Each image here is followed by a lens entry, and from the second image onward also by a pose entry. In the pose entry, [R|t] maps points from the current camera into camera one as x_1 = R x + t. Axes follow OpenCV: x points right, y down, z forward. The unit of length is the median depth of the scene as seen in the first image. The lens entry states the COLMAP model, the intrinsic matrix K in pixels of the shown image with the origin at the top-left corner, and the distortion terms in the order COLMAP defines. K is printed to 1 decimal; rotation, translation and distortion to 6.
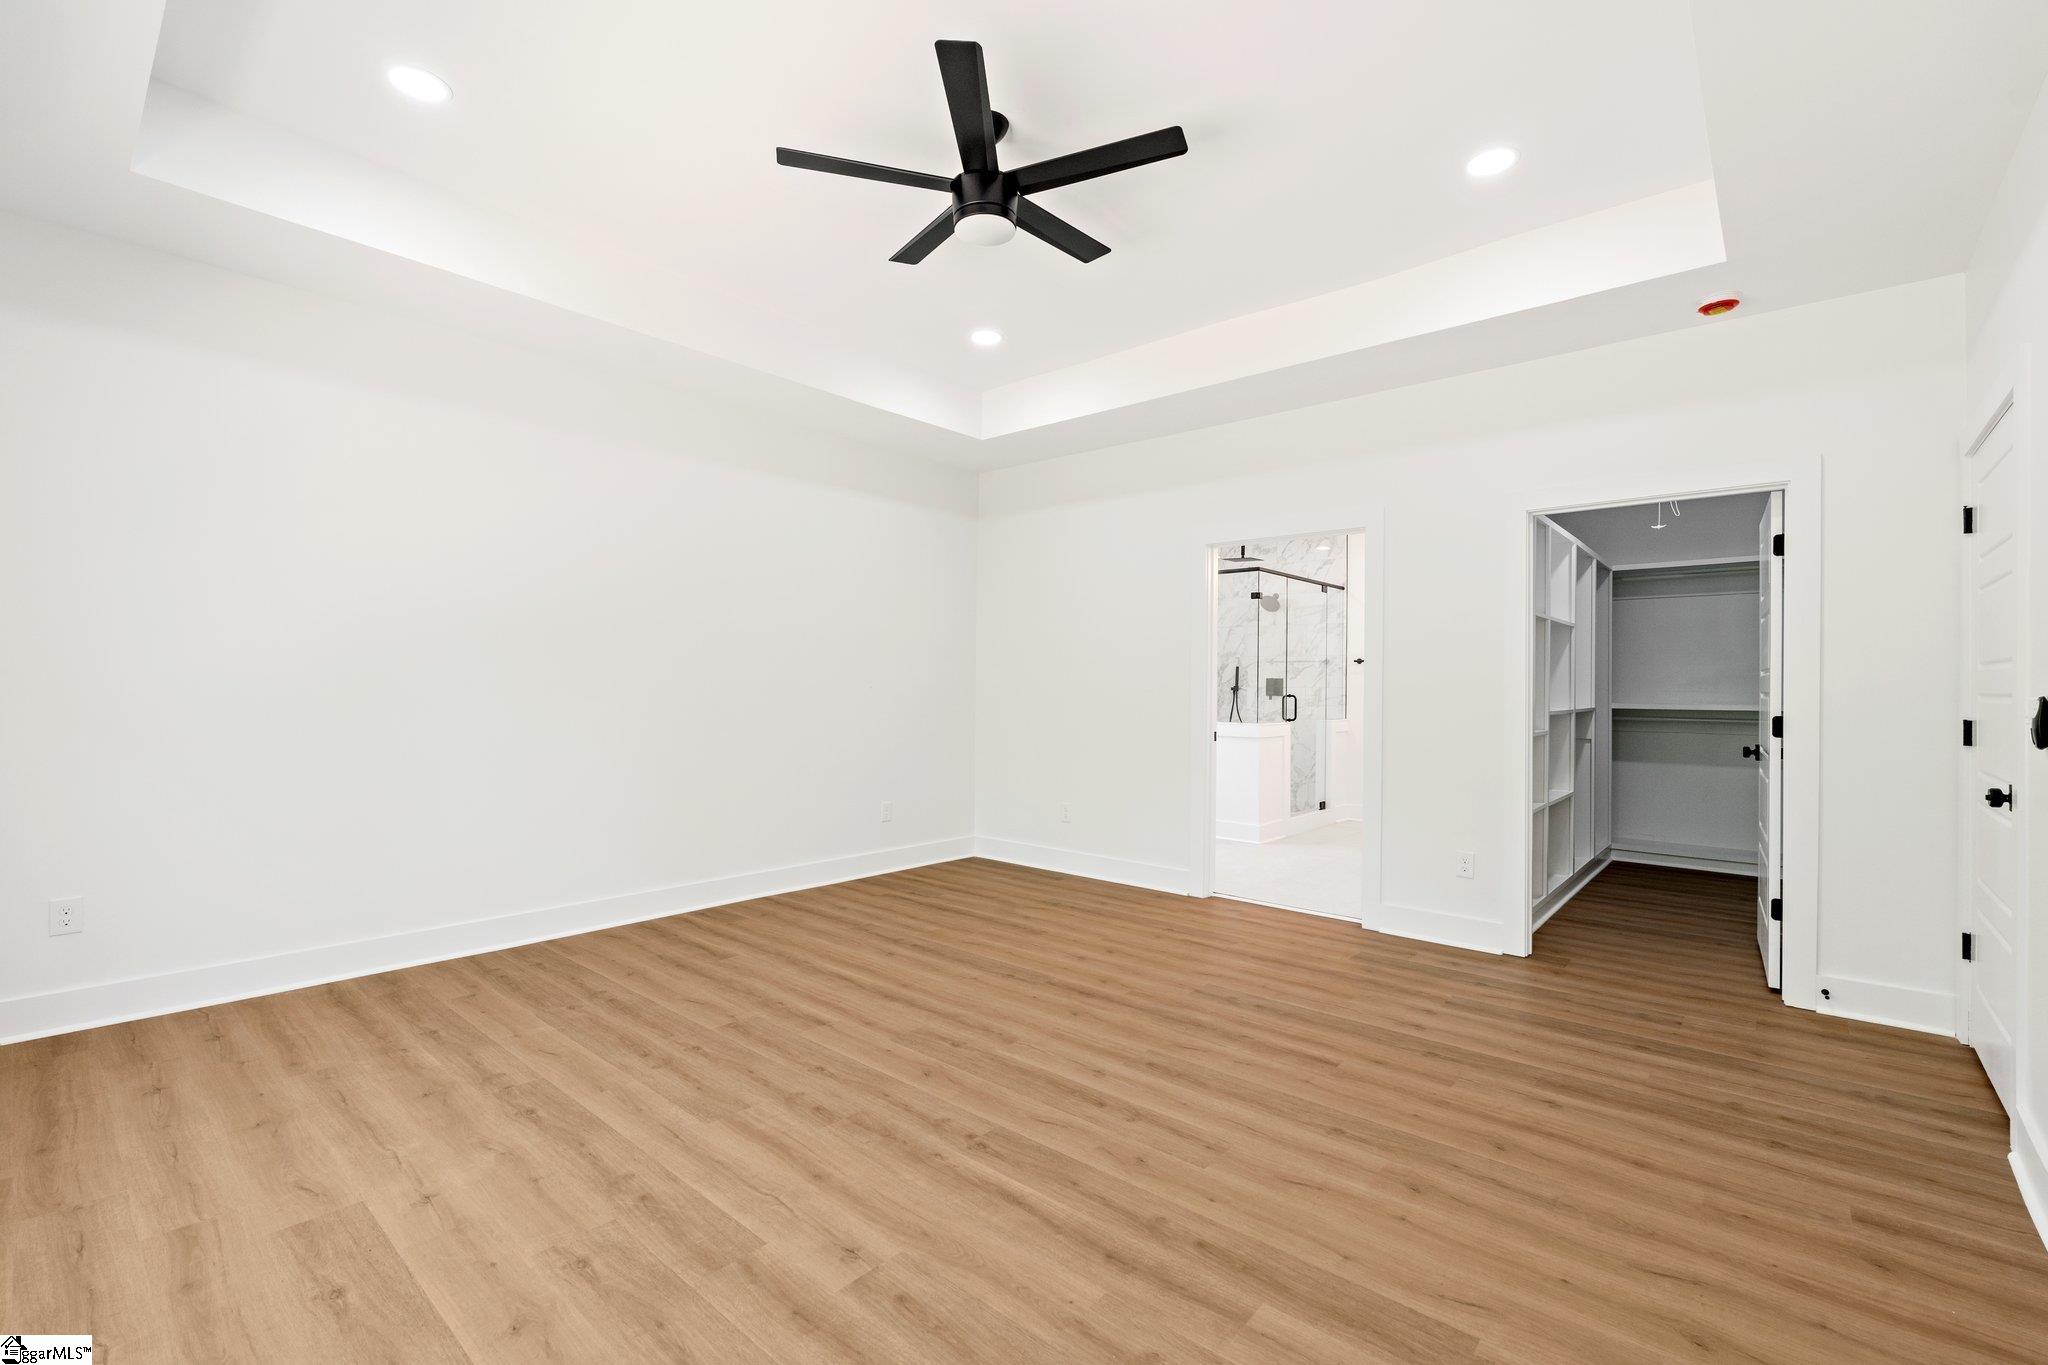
lens RADIAL K [[892.0, 0, 1025.9], [0, 892.0, 677.5], [0, 0, 1]] dist [-0.005955, 0.000036]
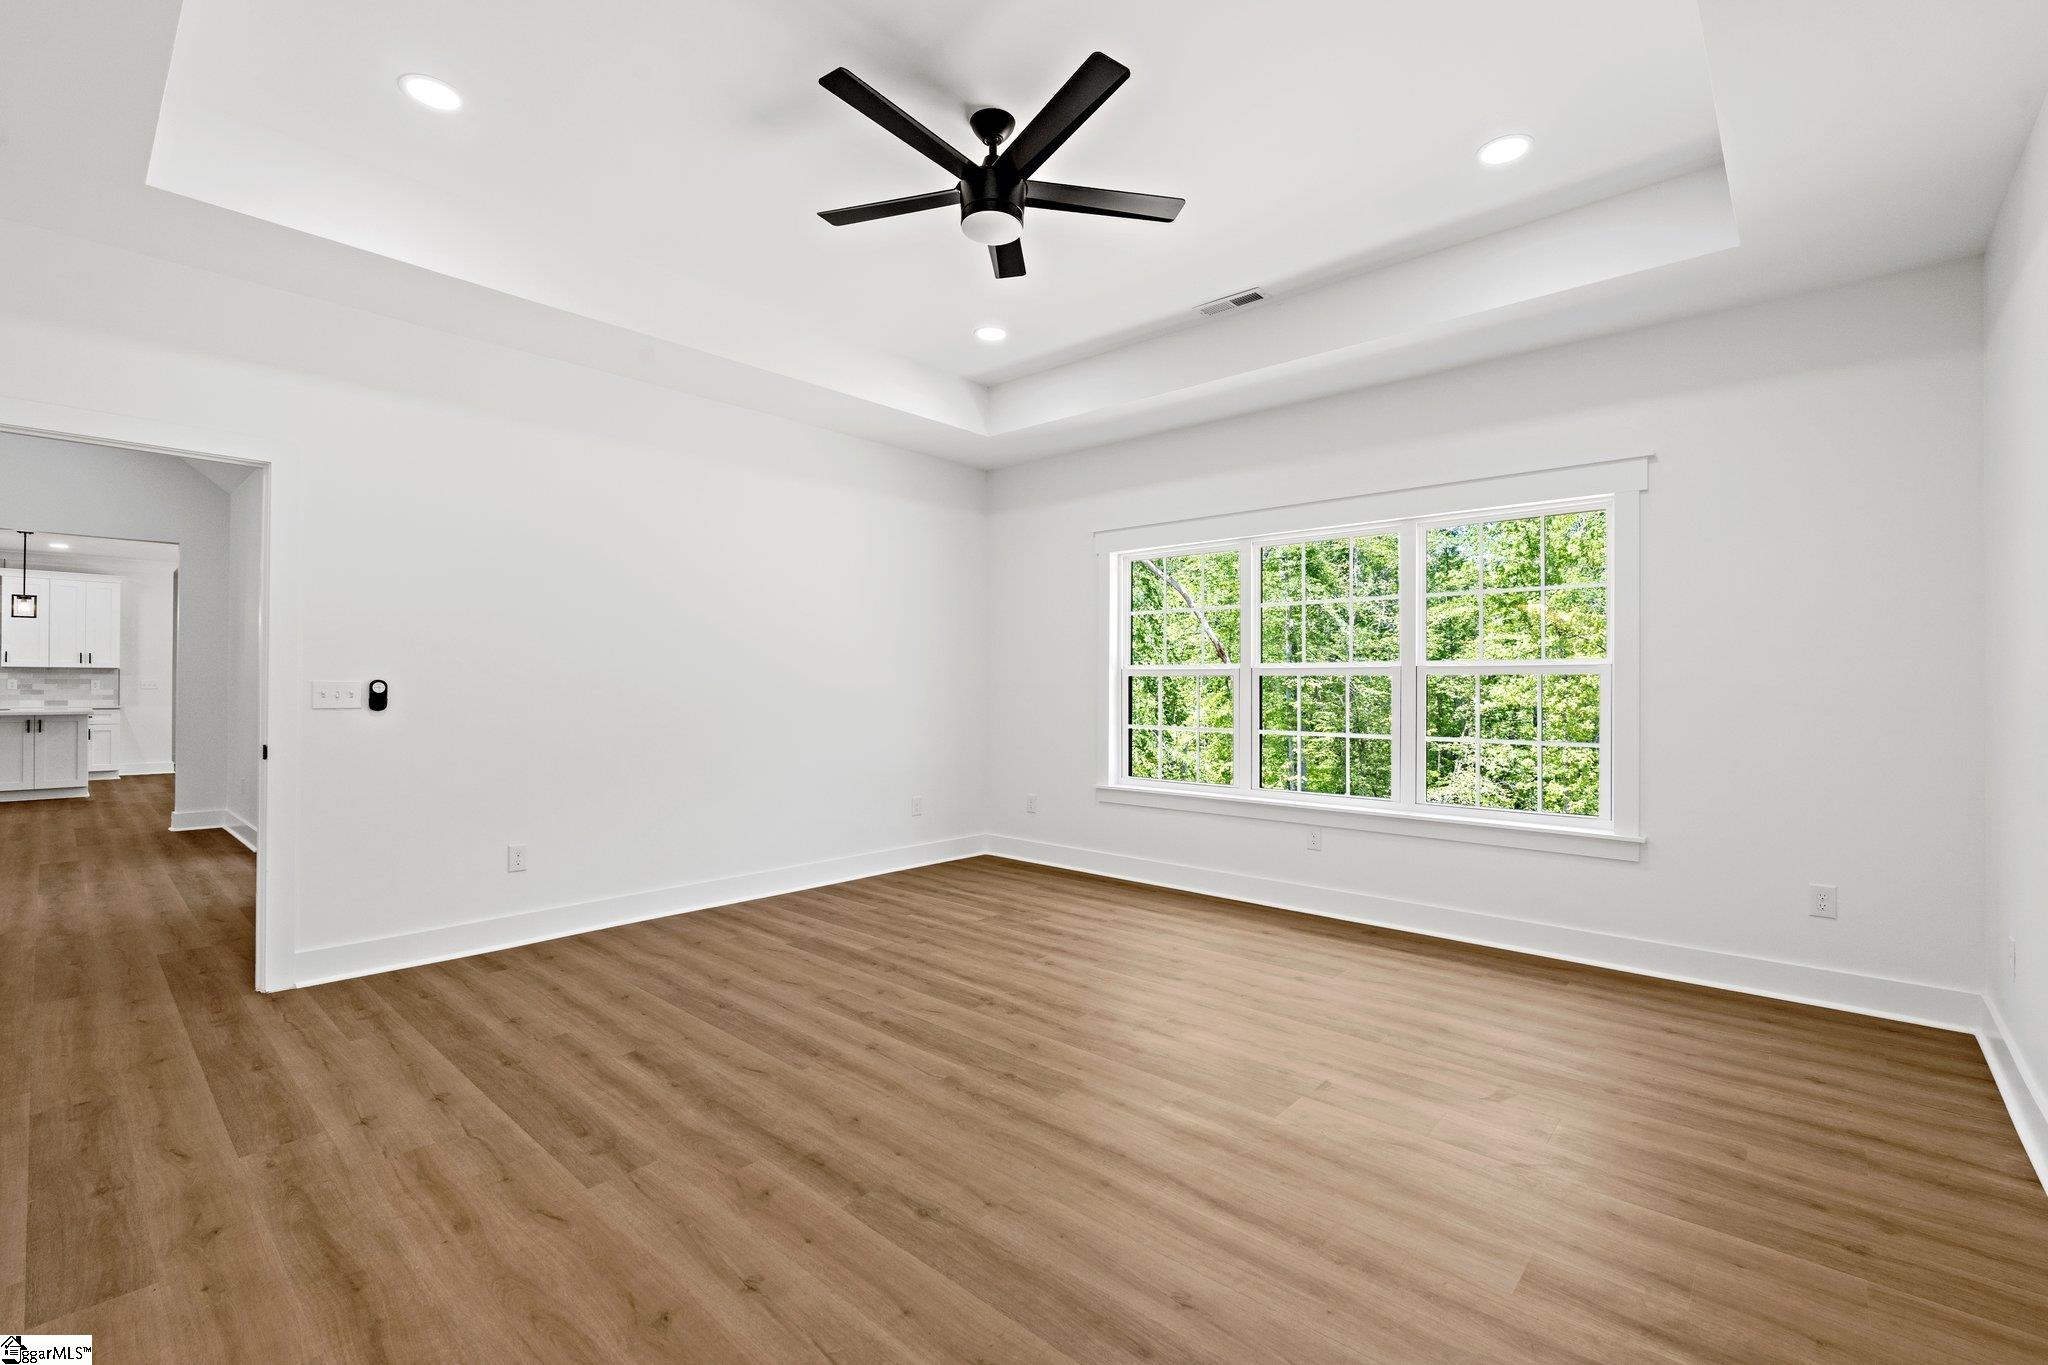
lens RADIAL K [[892.0, 0, 1025.9], [0, 892.0, 677.5], [0, 0, 1]] dist [-0.005955, 0.000036]
pose [[-0.999767, -0.015233, 0.015296, -0.110926], [-0.015505, 0.999722, -0.017781, 0.020813], [-0.015021, -0.018014, -0.999725, 2.060374]]
